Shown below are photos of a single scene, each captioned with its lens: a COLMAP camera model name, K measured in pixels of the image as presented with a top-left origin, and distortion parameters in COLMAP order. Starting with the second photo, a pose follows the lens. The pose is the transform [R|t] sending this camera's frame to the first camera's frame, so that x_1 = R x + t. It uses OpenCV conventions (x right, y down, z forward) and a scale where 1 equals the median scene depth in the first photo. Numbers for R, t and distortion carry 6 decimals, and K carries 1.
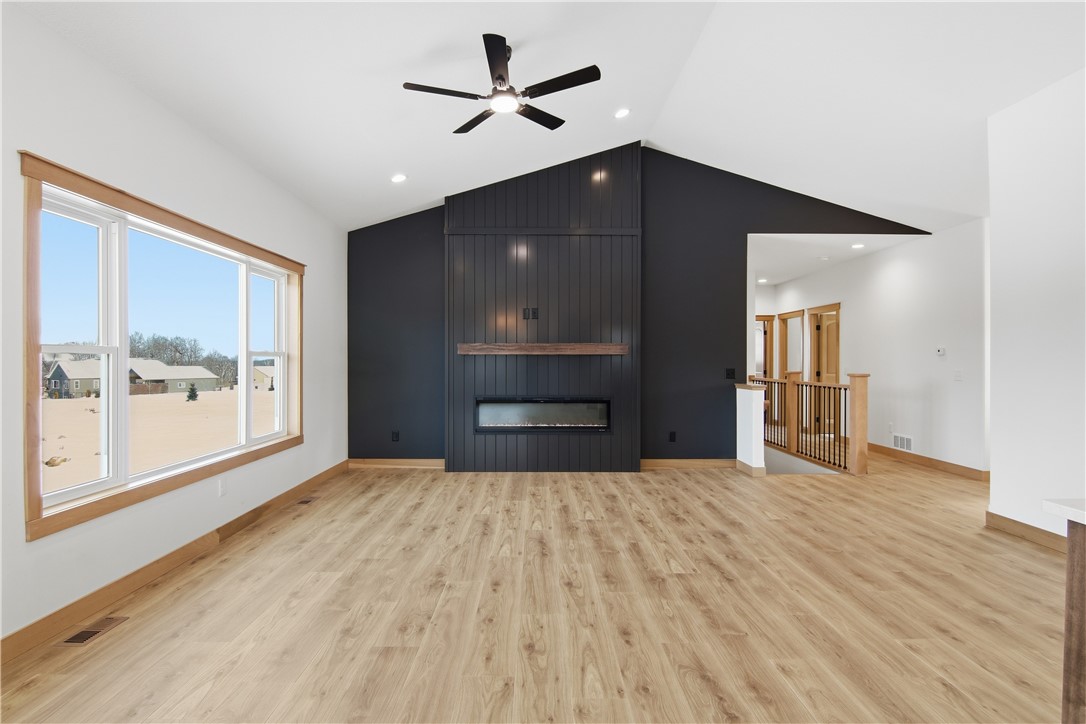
lens RADIAL K [[555.8, 0, 542.1], [0, 555.8, 361.3], [0, 0, 1]] dist [-0.012007, -0.005318]
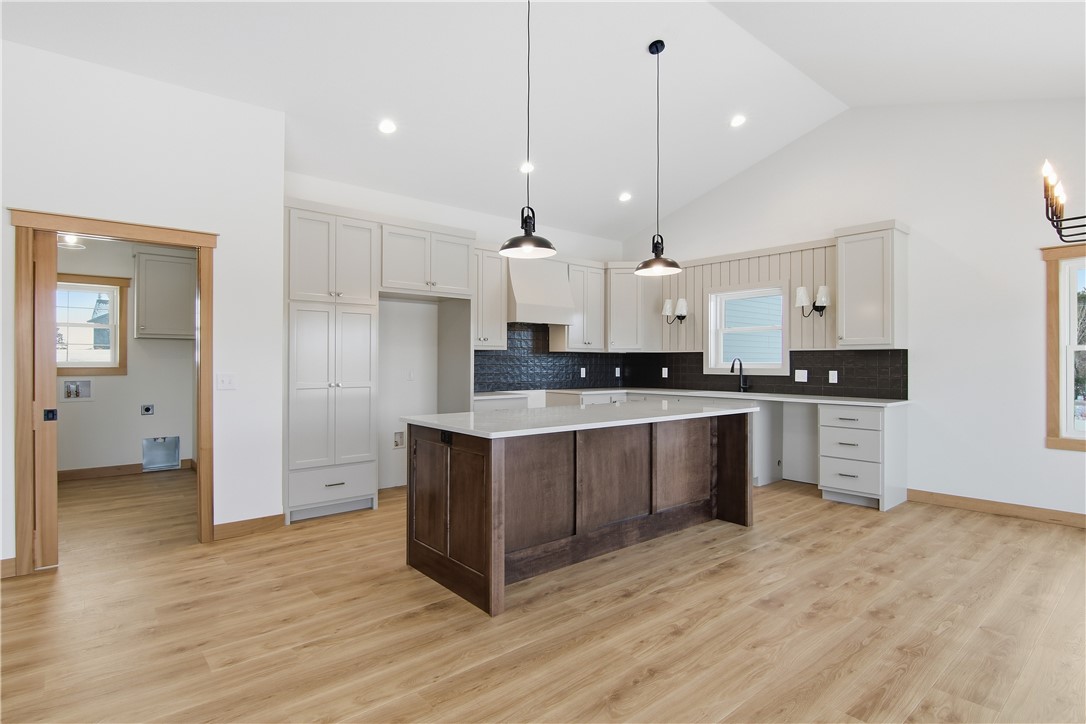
lens RADIAL K [[555.8, 0, 537.1], [0, 555.8, 362.4], [0, 0, 1]] dist [-0.012007, -0.005318]
pose [[-0.629532, -0.003567, 0.776966, -0.405133], [-0.000869, 0.999992, 0.003887, -0.000628], [-0.776974, 0.001772, -0.629531, 1.215437]]
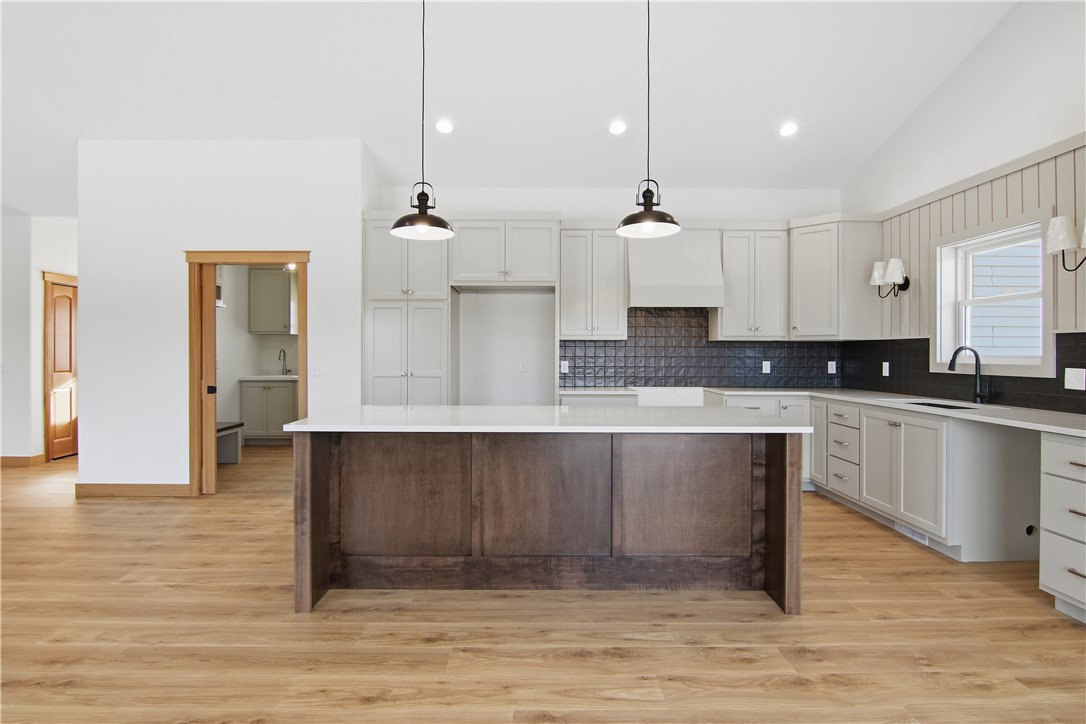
lens RADIAL K [[555.8, 0, 535.2], [0, 555.8, 356.0], [0, 0, 1]] dist [-0.012007, -0.005318]
pose [[0.012133, -0.007781, 0.999896, -0.574859], [0.001216, 0.999969, 0.007766, -0.000122], [-0.999926, 0.001121, 0.012142, 0.059231]]
